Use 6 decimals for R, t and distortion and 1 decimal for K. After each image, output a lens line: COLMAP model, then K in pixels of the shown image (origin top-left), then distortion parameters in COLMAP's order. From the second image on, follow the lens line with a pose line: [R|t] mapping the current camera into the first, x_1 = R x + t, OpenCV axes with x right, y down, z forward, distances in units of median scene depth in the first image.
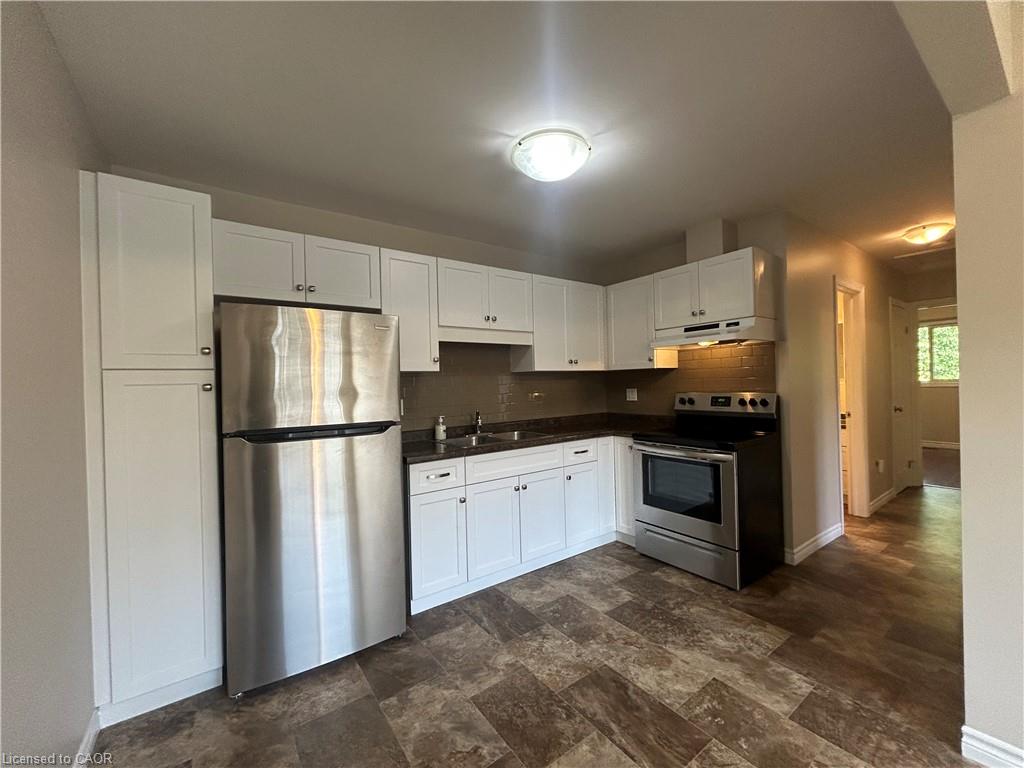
lens RADIAL K [[409.6, 0, 513.3], [0, 409.6, 385.2], [0, 0, 1]] dist [0.001456, 0.000024]
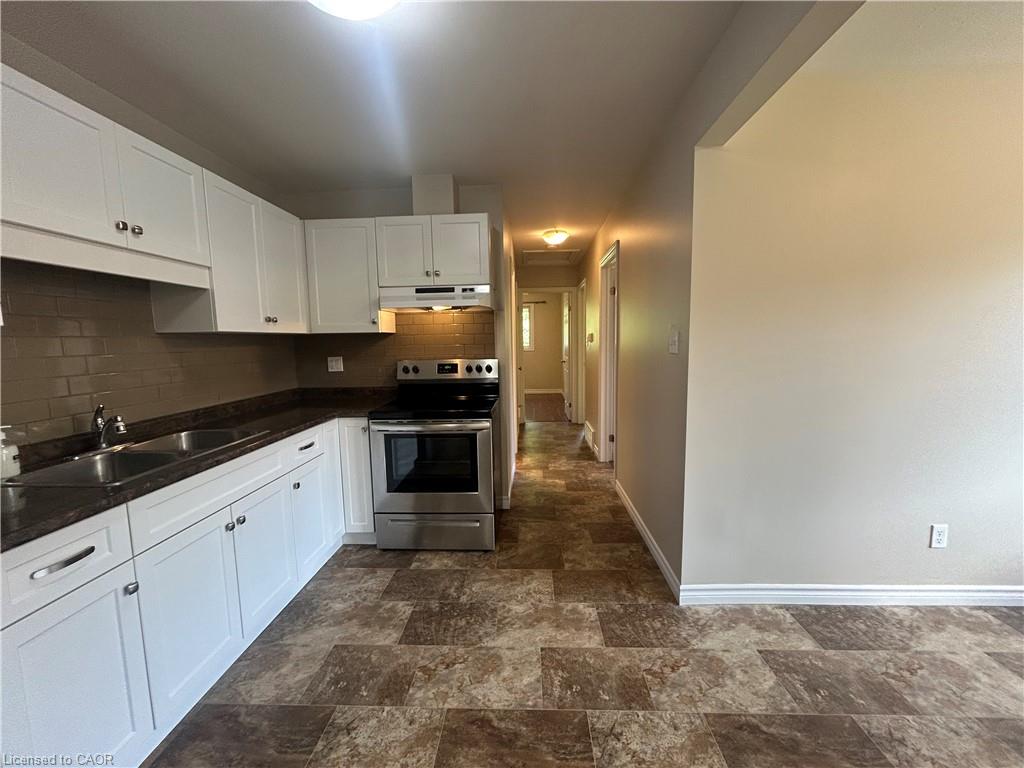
lens RADIAL K [[409.6, 0, 512.4], [0, 409.6, 384.4], [0, 0, 1]] dist [0.001456, 0.000024]
pose [[0.624504, -0.070102, 0.777869, -0.190521], [0.006460, 0.996393, 0.084610, -0.005345], [-0.780995, -0.047814, 0.622705, 0.314163]]
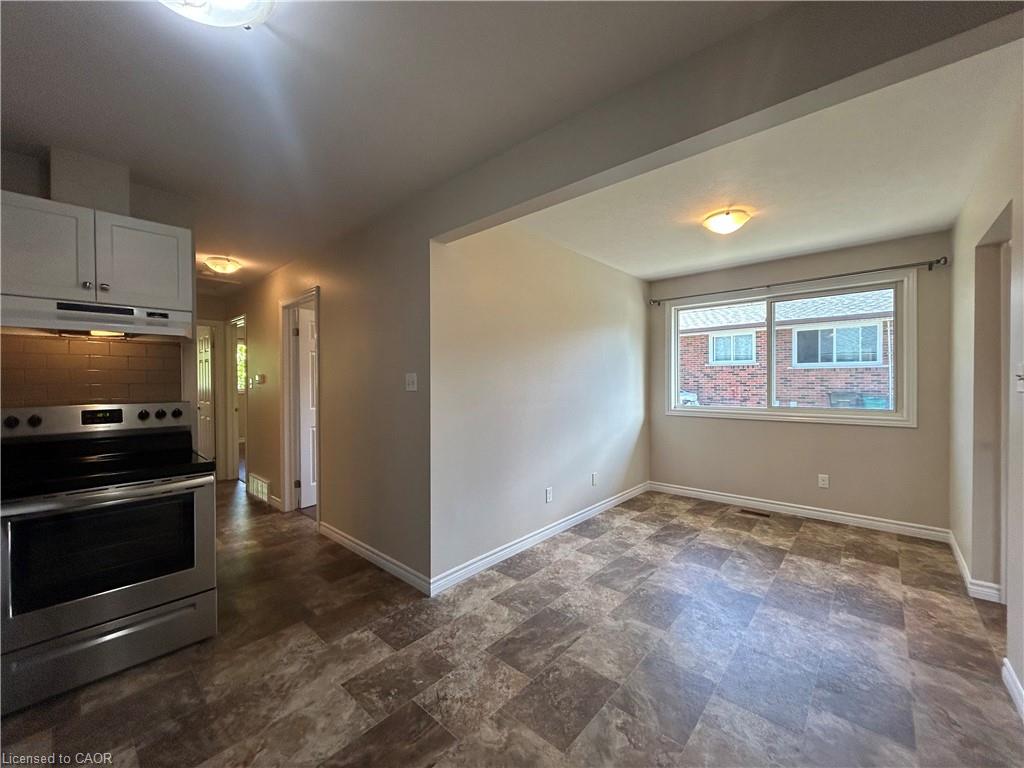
lens RADIAL K [[409.6, 0, 512.3], [0, 409.6, 381.5], [0, 0, 1]] dist [0.001456, 0.000024]
pose [[-0.203201, 0.023901, 0.978845, -0.389963], [0.018817, 0.999613, -0.020501, 0.007768], [-0.978956, 0.014253, -0.203572, 0.531484]]
